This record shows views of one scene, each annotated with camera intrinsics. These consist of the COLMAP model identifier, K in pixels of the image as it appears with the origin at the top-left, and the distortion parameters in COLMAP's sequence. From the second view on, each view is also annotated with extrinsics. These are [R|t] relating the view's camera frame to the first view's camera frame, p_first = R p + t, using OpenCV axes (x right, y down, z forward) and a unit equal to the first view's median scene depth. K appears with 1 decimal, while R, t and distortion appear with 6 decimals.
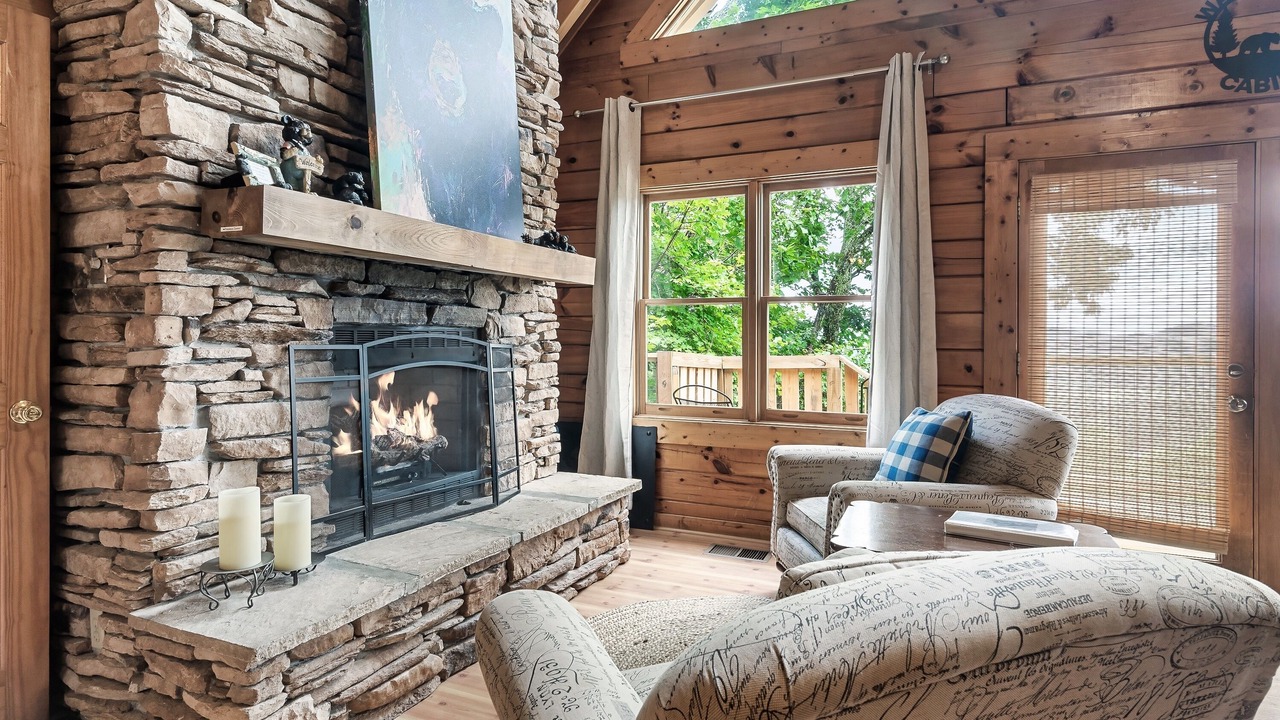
lens RADIAL K [[730.3, 0, 658.8], [0, 730.3, 330.3], [0, 0, 1]] dist [-0.016803, 0.008641]
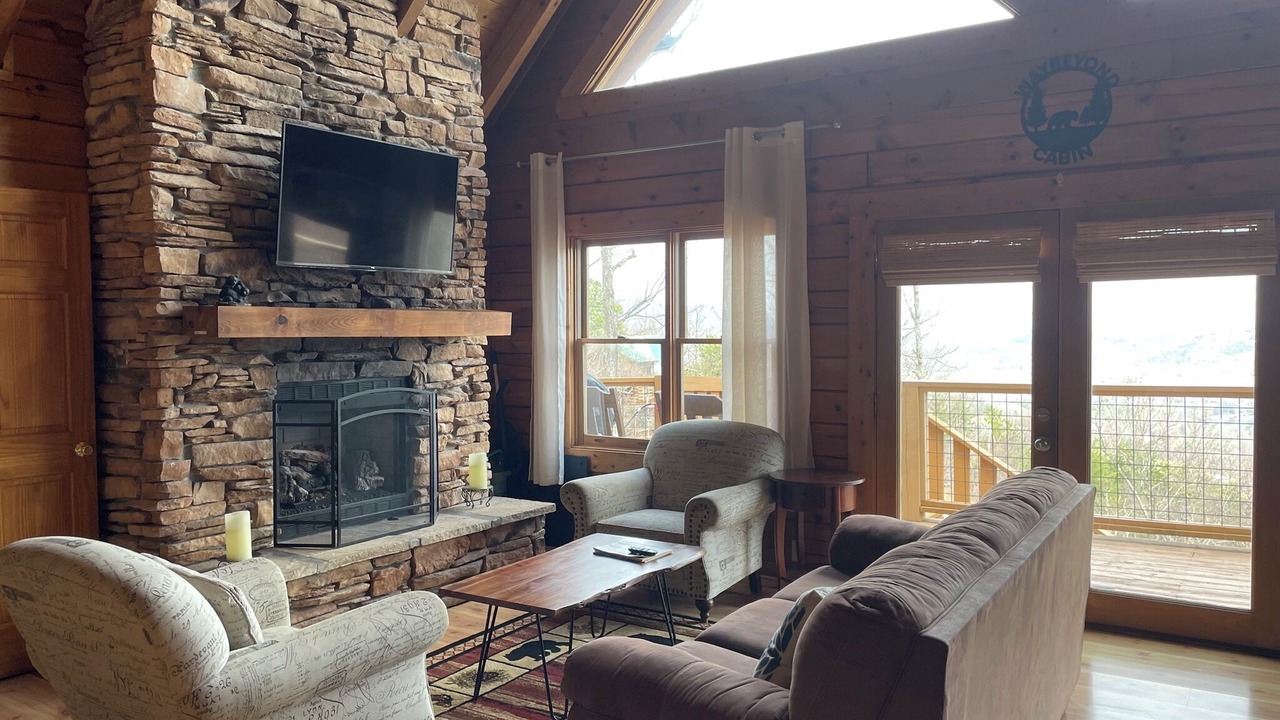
lens RADIAL K [[963.7, 0, 644.8], [0, 963.7, 356.6], [0, 0, 1]] dist [0.008977, -0.024235]
pose [[0.989163, -0.007287, -0.146642, 0.548777], [0.012344, 0.999359, 0.033609, -0.122171], [0.146303, -0.035055, 0.988618, -0.756782]]
